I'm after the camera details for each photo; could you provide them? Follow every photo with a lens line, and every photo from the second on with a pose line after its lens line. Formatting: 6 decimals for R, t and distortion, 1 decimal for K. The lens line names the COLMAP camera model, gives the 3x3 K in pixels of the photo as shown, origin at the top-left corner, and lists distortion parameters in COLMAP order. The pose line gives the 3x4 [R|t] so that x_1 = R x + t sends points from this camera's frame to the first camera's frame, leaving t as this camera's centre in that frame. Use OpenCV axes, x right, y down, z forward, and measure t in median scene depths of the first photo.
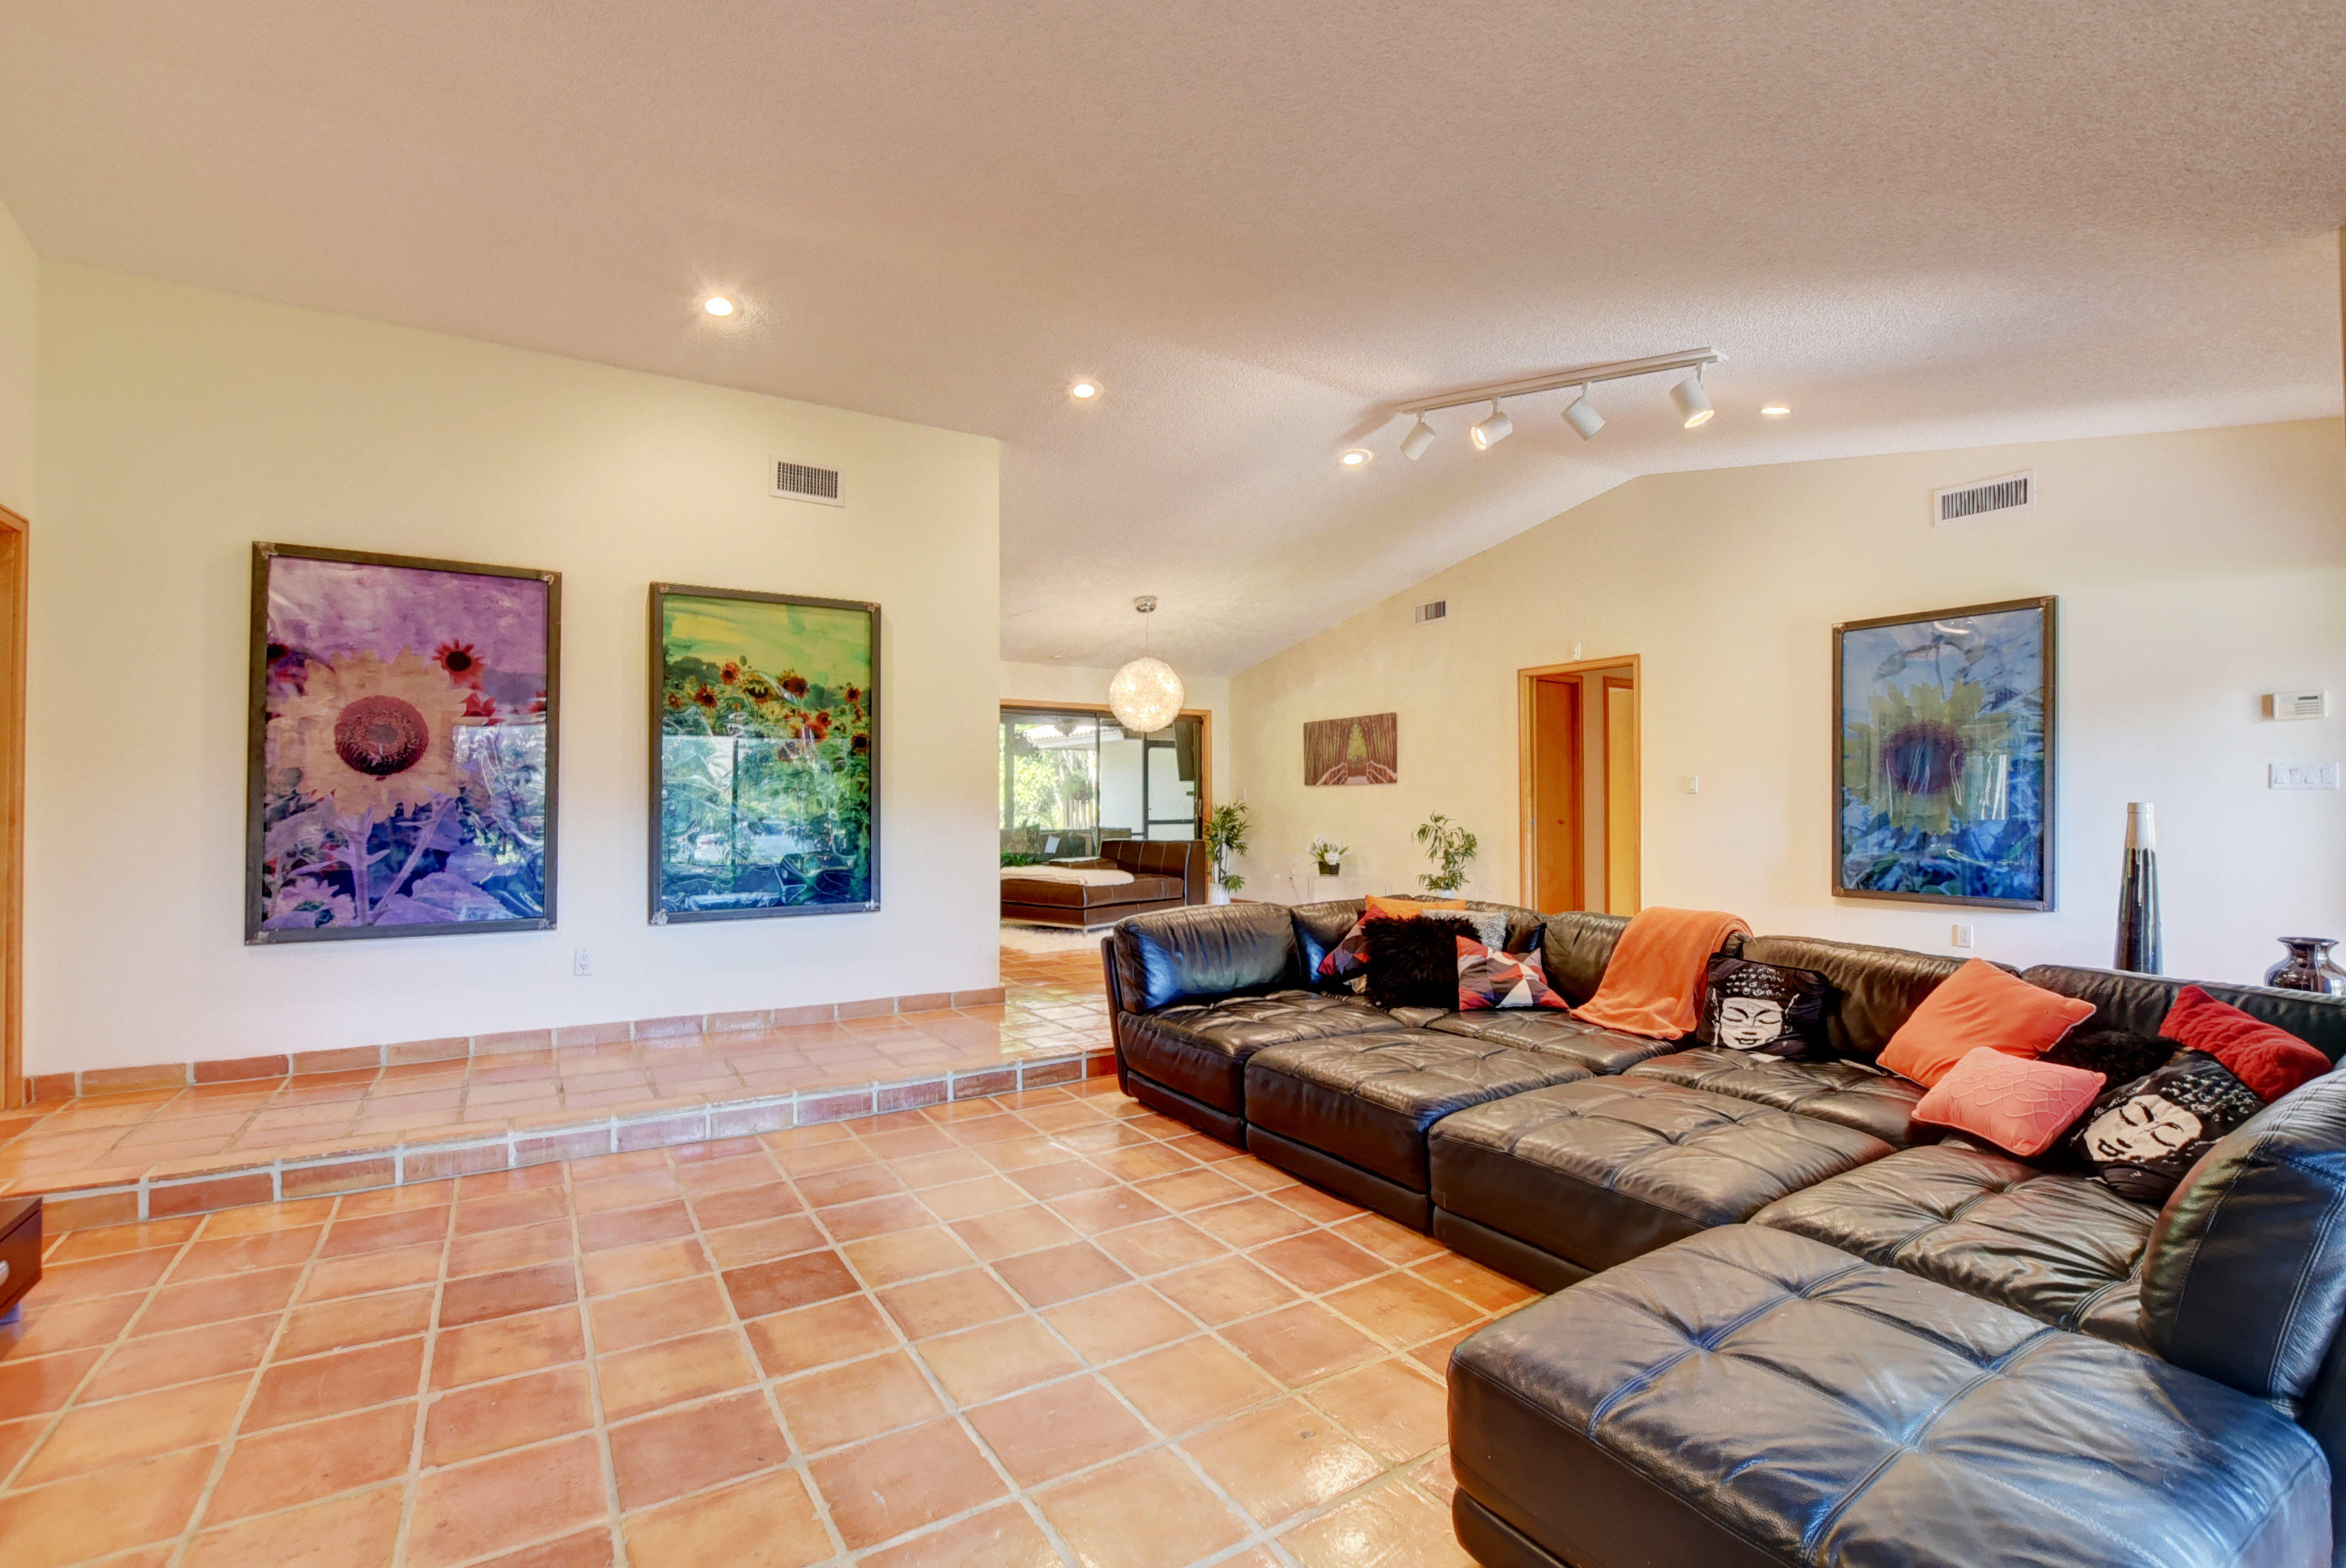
lens RADIAL K [[1037.6, 0, 1183.1], [0, 1037.6, 794.6], [0, 0, 1]] dist [-0.027185, 0.000708]
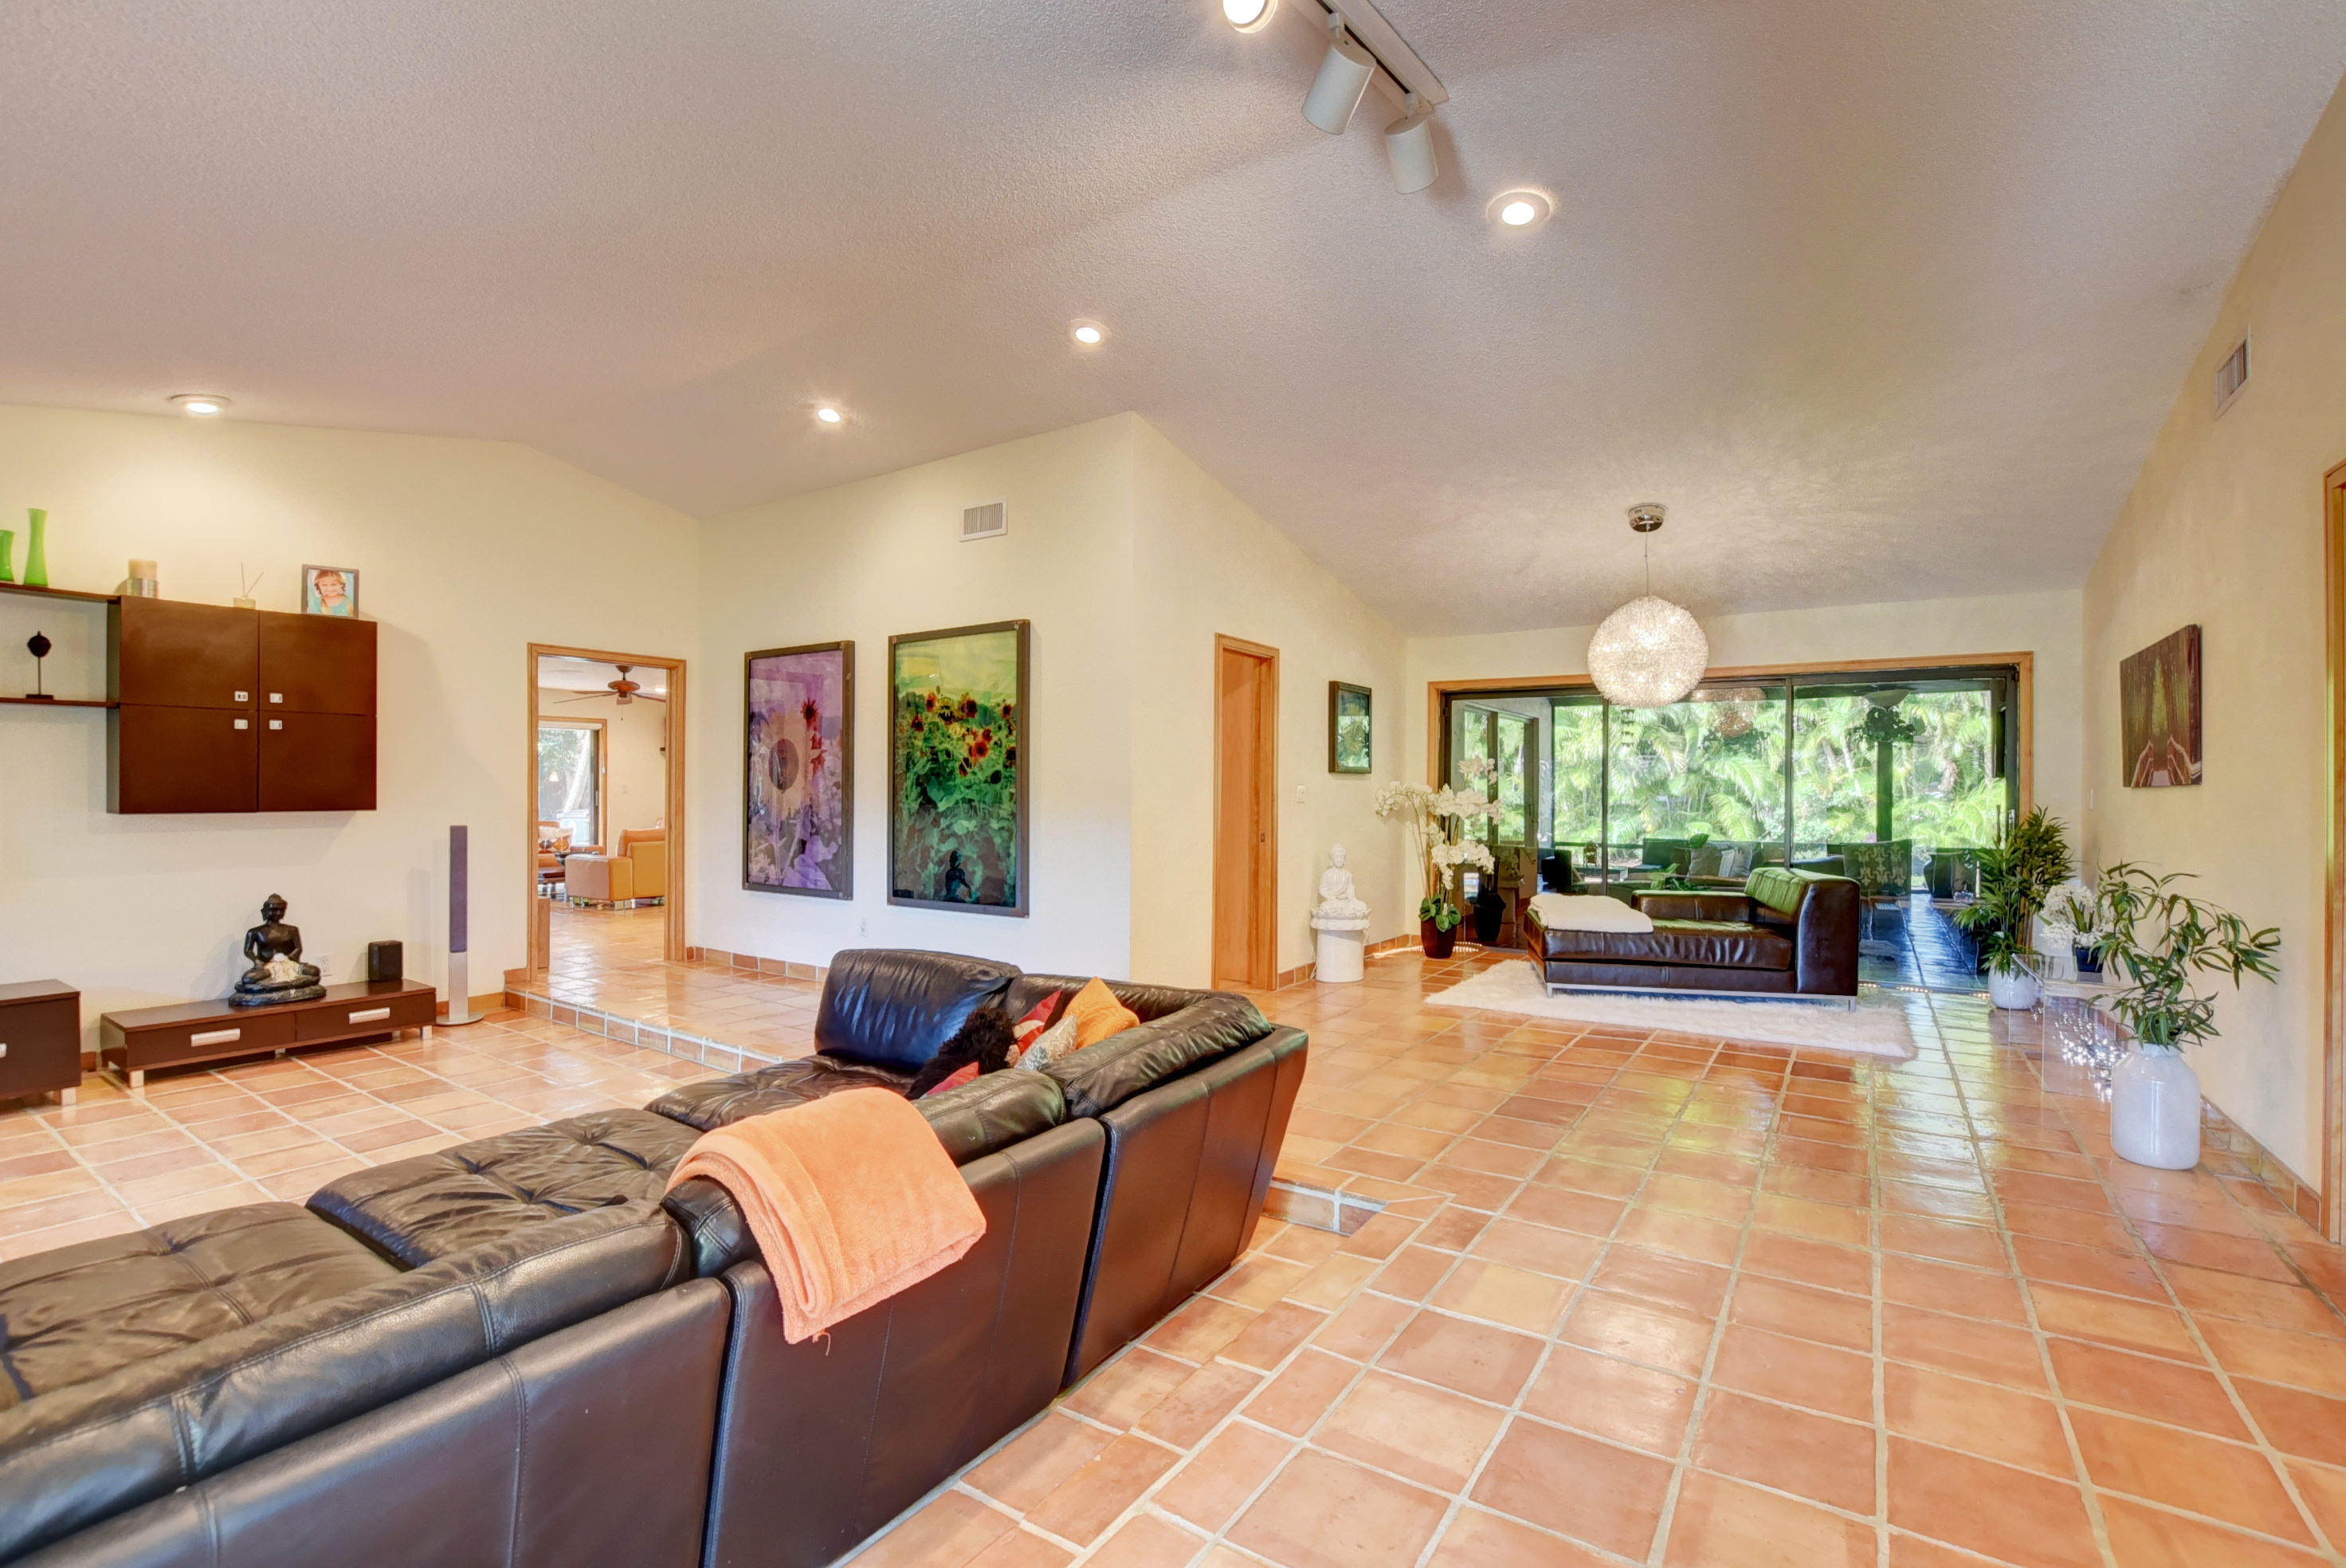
lens RADIAL K [[1037.6, 0, 1183.1], [0, 1037.6, 794.6], [0, 0, 1]] dist [-0.027185, 0.000708]
pose [[0.400779, 0.006690, -0.916151, 0.766422], [0.001361, 0.999968, 0.007898, -0.019706], [0.916174, -0.004413, 0.400757, 0.779385]]
